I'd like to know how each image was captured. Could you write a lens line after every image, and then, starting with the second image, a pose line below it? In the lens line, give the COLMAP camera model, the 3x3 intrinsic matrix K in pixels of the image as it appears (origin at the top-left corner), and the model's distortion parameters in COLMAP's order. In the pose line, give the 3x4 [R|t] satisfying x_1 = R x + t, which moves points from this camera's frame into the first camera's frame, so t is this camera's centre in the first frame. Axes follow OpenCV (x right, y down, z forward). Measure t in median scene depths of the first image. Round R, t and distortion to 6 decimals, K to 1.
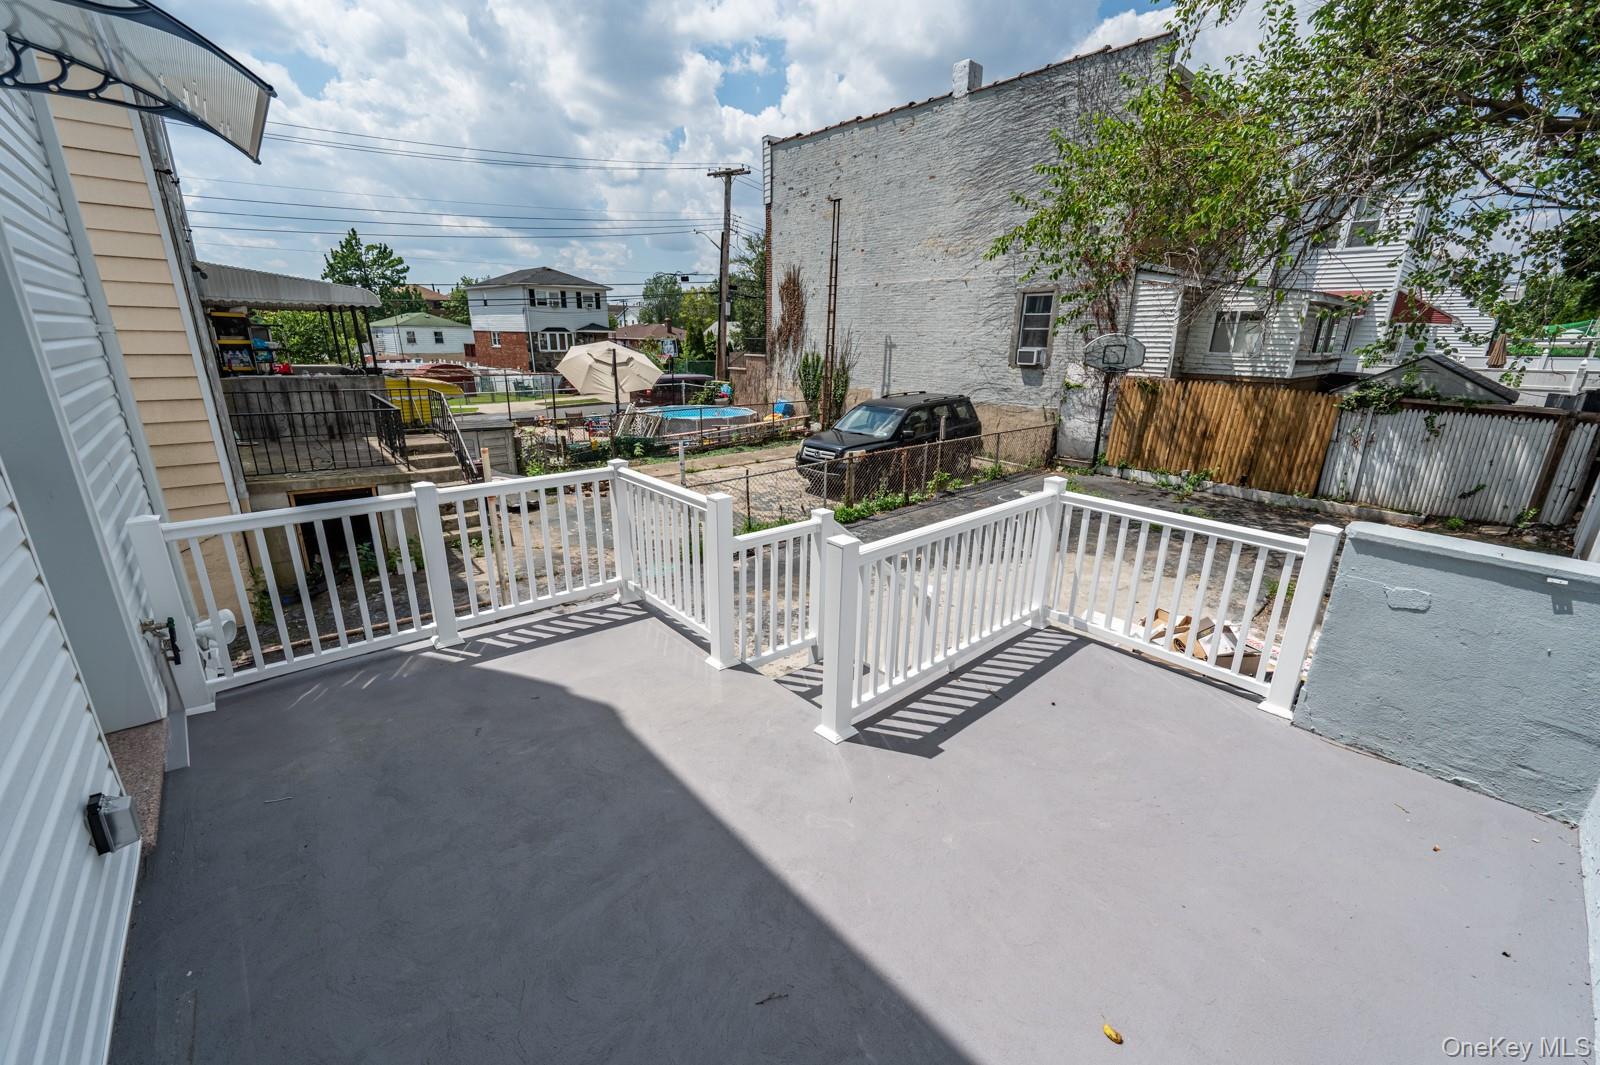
lens RADIAL K [[631.7, 0, 798.8], [0, 631.7, 530.7], [0, 0, 1]] dist [-0.002197, -0.000906]
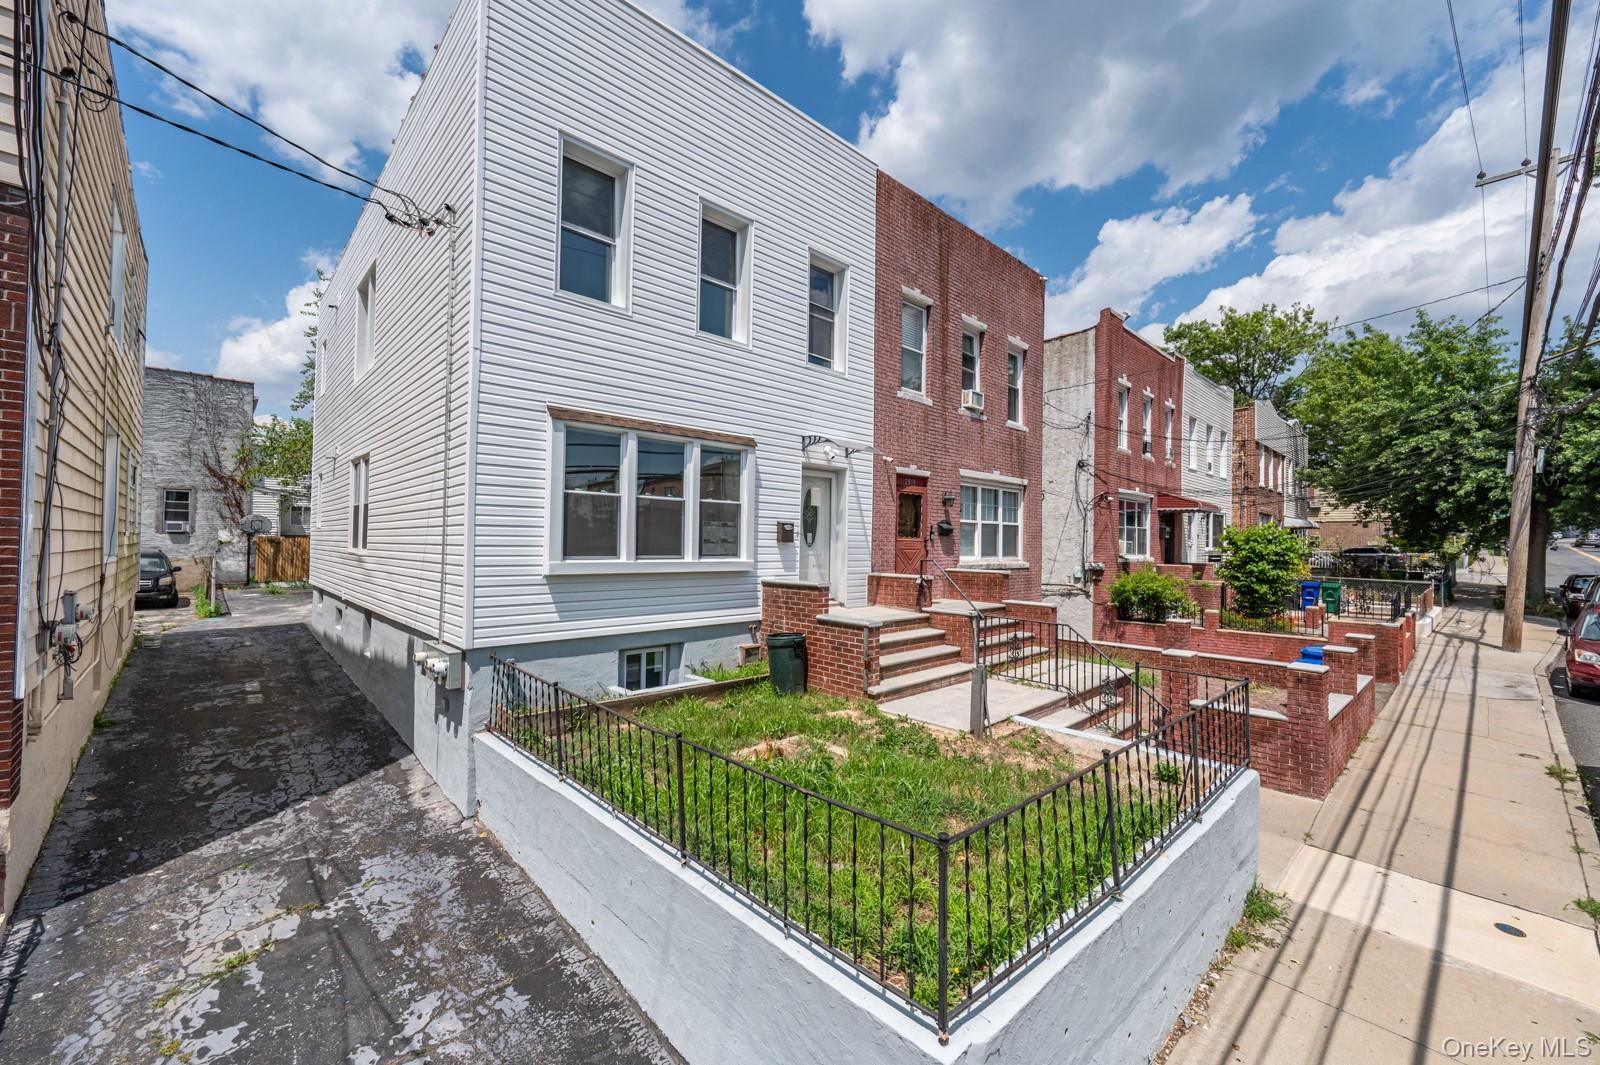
lens RADIAL K [[631.7, 0, 798.1], [0, 631.7, 534.1], [0, 0, 1]] dist [-0.002197, -0.000906]
pose [[-0.026782, -0.001769, 0.999640, -1.435904], [0.281241, 0.959593, 0.009233, 0.194832], [-0.959263, 0.281387, -0.025202, -0.534393]]
